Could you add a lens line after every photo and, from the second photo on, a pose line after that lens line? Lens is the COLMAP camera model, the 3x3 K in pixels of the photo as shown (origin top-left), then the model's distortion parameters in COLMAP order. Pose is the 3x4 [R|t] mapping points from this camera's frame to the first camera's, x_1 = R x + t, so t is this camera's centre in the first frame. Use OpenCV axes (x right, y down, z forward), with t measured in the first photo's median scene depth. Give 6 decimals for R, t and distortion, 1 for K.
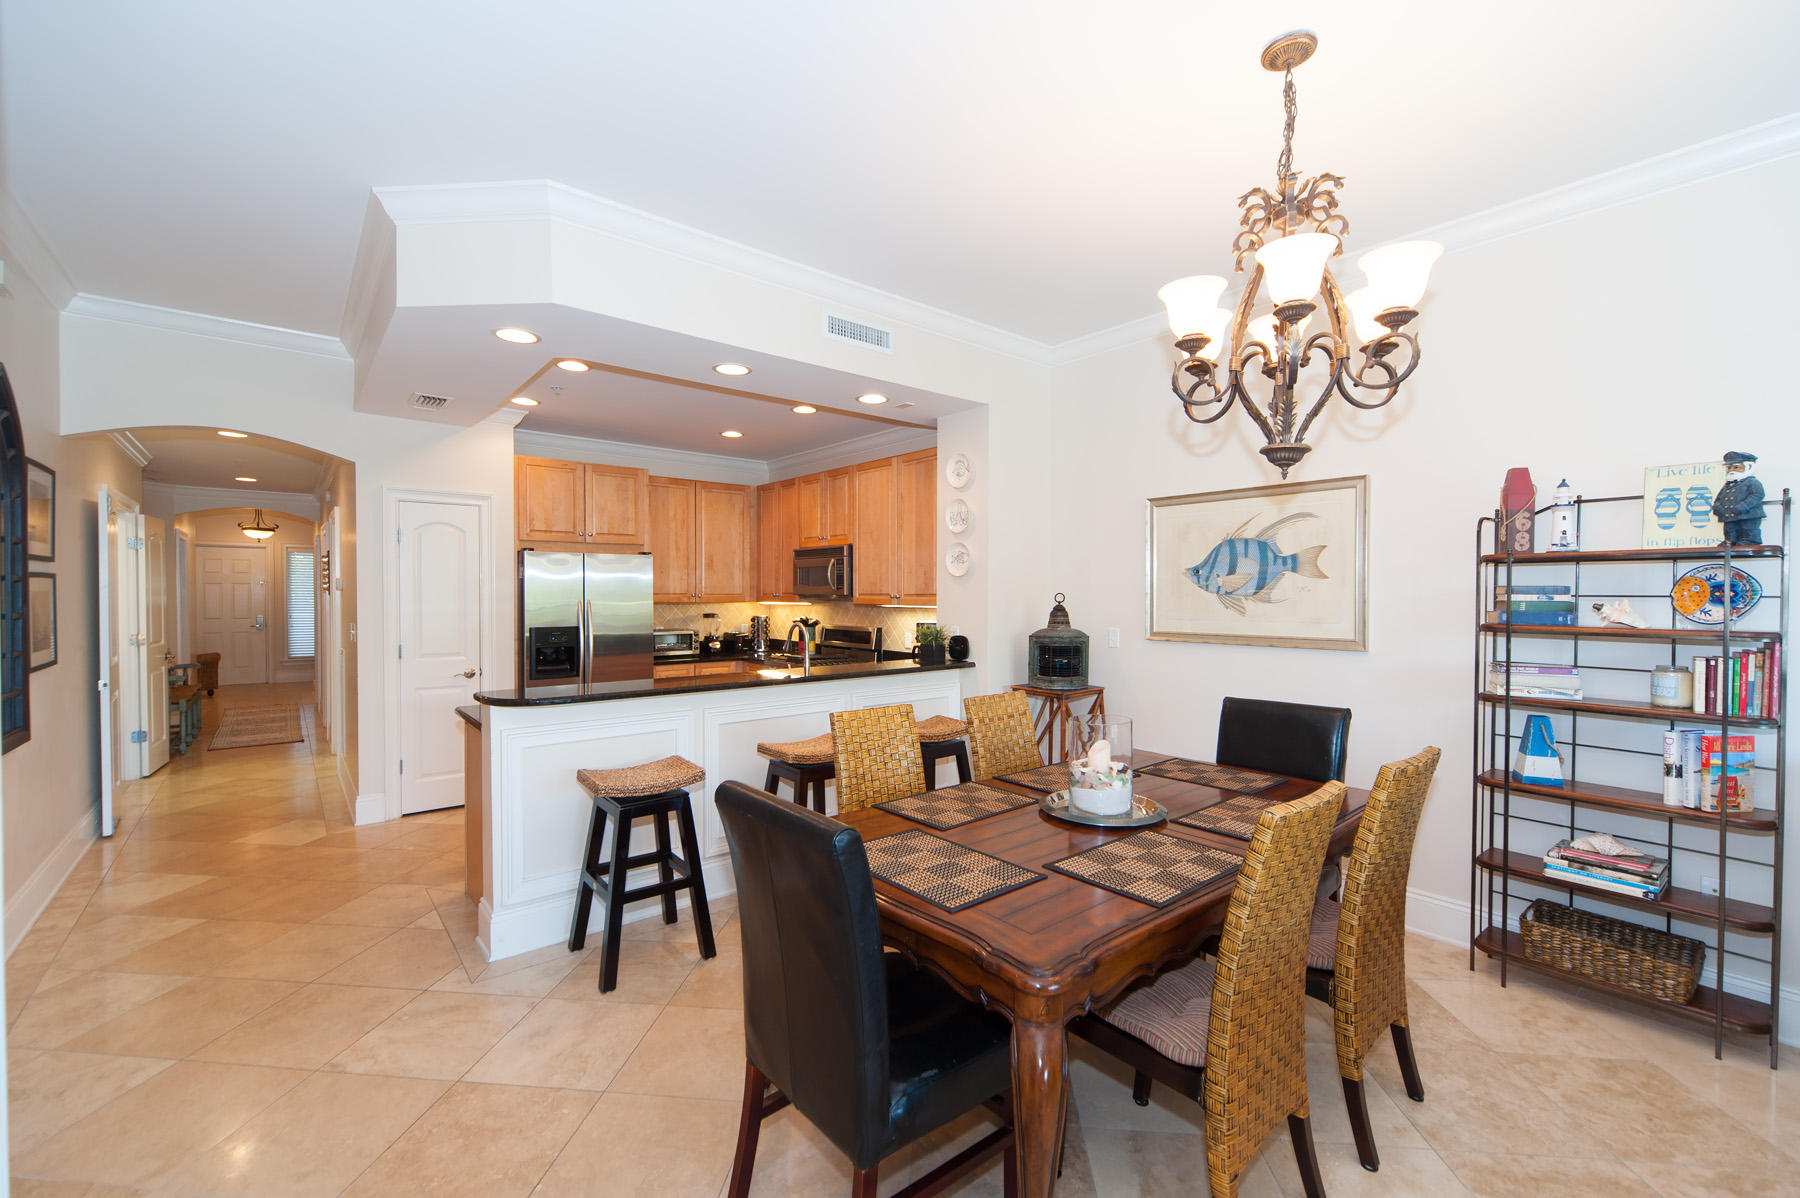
lens RADIAL K [[787.5, 0, 905.5], [0, 787.5, 601.6], [0, 0, 1]] dist [-0.004336, -0.000215]
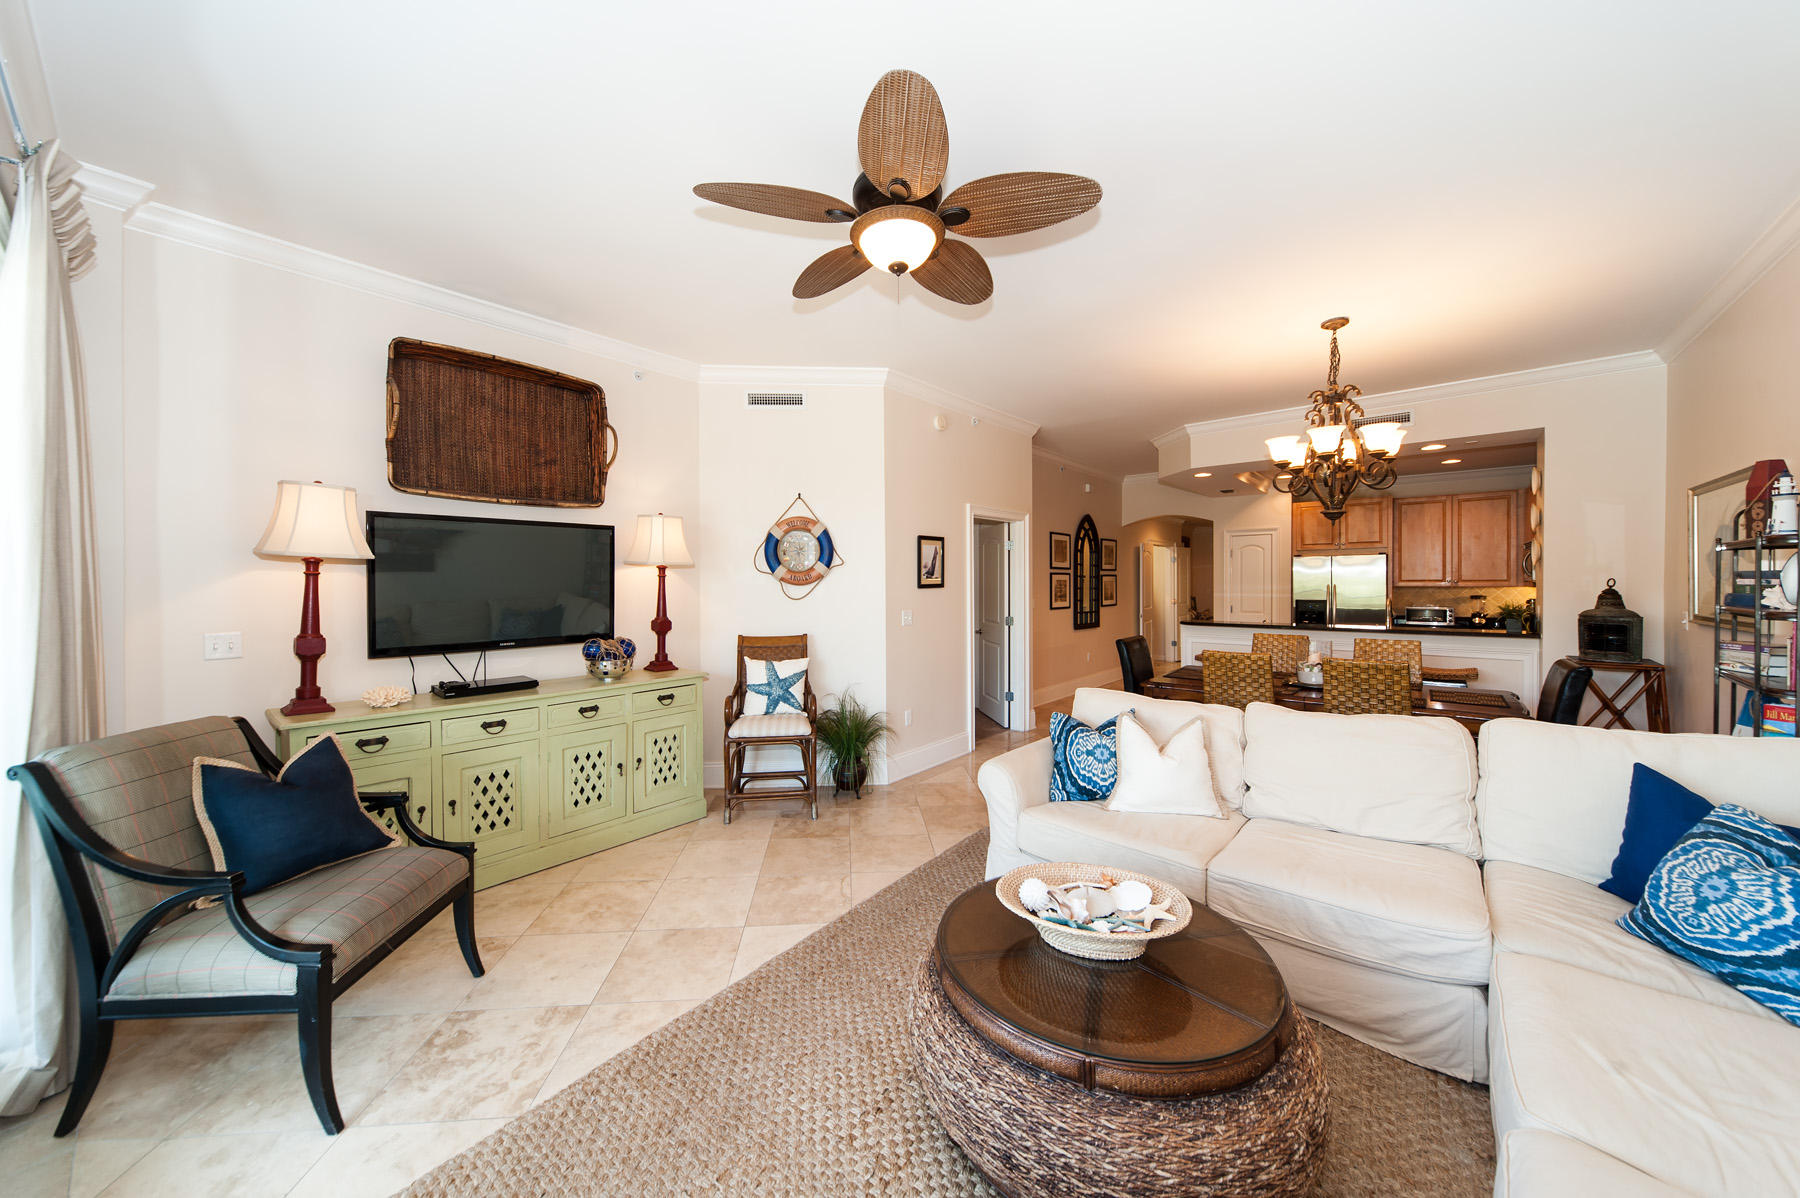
lens RADIAL K [[658.4, 0, 892.9], [0, 658.4, 584.6], [0, 0, 1]] dist [0.000469, -0.000041]
pose [[0.199502, 0.004563, -0.979887, 0.936732], [-0.012098, 0.999924, 0.002193, 0.008239], [0.979823, 0.011418, 0.199542, -0.245175]]
